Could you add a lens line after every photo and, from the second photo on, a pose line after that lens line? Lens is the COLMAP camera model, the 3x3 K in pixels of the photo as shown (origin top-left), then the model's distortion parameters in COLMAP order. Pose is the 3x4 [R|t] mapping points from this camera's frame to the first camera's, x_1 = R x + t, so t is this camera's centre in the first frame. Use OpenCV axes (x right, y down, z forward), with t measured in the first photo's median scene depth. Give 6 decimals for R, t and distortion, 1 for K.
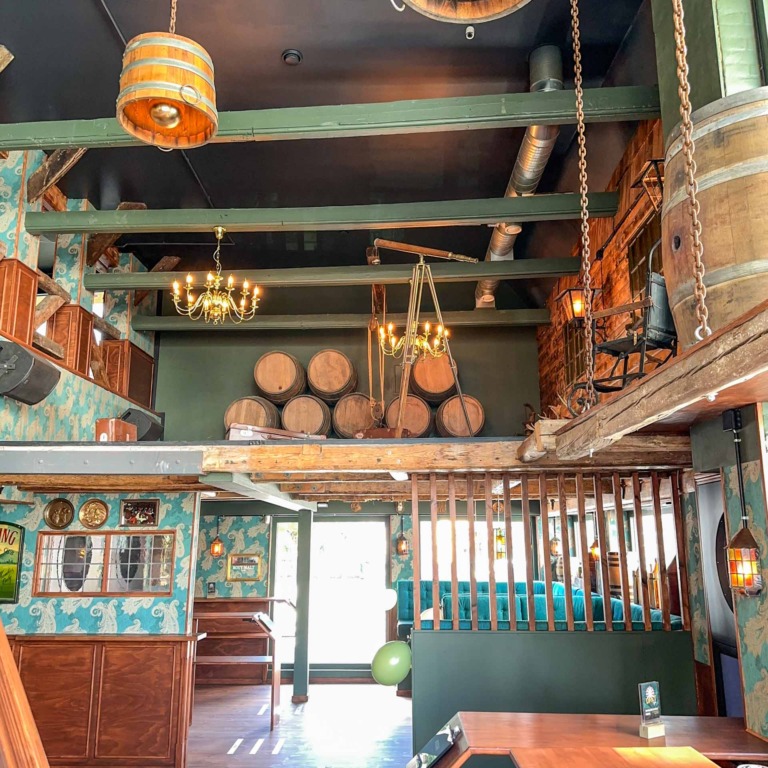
lens RADIAL K [[723.3, 0, 382.8], [0, 723.3, 384.7], [0, 0, 1]] dist [0.019585, 0.000000]
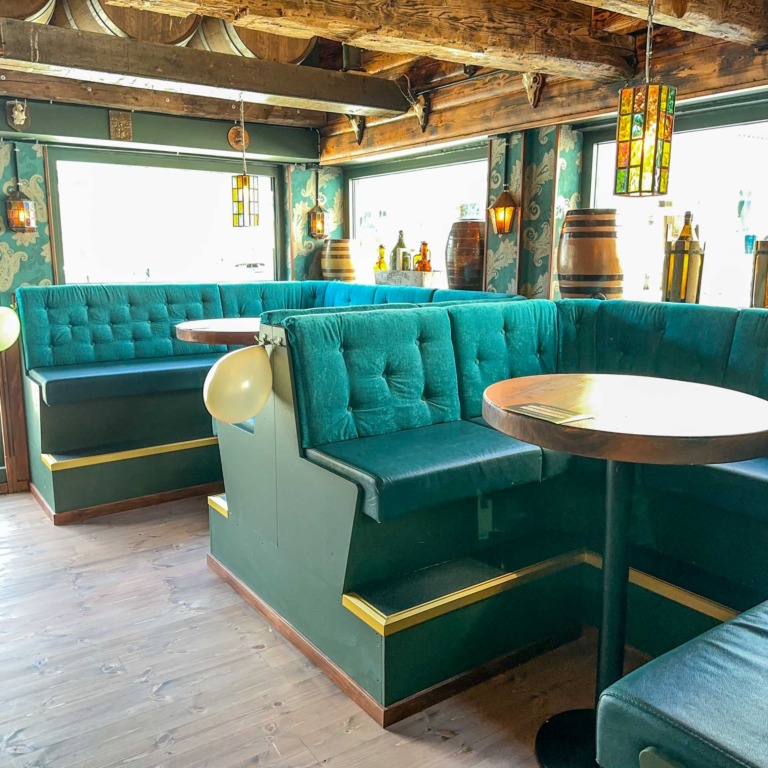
lens RADIAL K [[723.3, 0, 383.1], [0, 723.3, 382.6], [0, 0, 1]] dist [0.019585, 0.000000]
pose [[0.809121, -0.110675, 0.577126, -0.063563], [-0.119517, 0.930585, 0.346017, 0.139464], [-0.575360, -0.348946, 0.739728, 0.506170]]
